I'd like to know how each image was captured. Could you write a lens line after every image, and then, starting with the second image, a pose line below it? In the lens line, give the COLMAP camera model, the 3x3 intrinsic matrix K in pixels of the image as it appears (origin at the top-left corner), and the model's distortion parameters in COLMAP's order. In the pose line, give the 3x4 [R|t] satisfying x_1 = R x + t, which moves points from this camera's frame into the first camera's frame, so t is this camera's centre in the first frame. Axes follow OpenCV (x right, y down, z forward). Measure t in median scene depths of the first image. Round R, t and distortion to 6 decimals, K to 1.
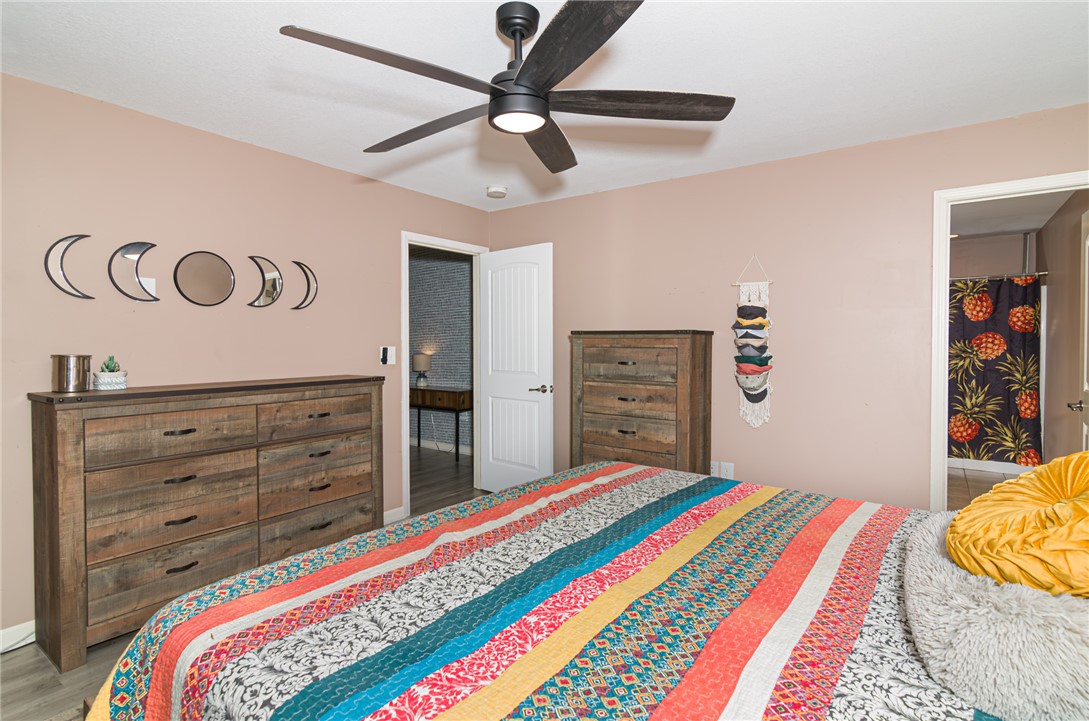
lens RADIAL K [[534.2, 0, 533.0], [0, 534.2, 345.1], [0, 0, 1]] dist [-0.003277, -0.000630]
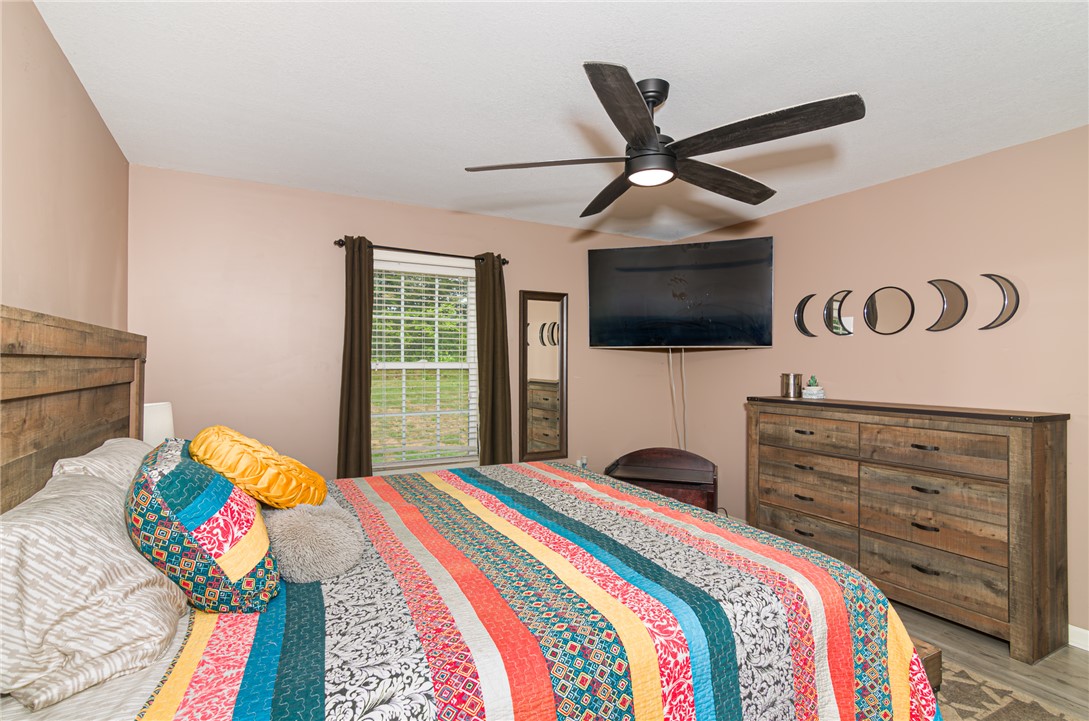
lens RADIAL K [[534.2, 0, 545.8], [0, 534.2, 361.7], [0, 0, 1]] dist [-0.003277, -0.000630]
pose [[-0.401440, -0.007924, -0.915851, 1.629713], [-0.016678, 0.999860, -0.001341, -0.005705], [0.915733, 0.014737, -0.401516, 1.808273]]
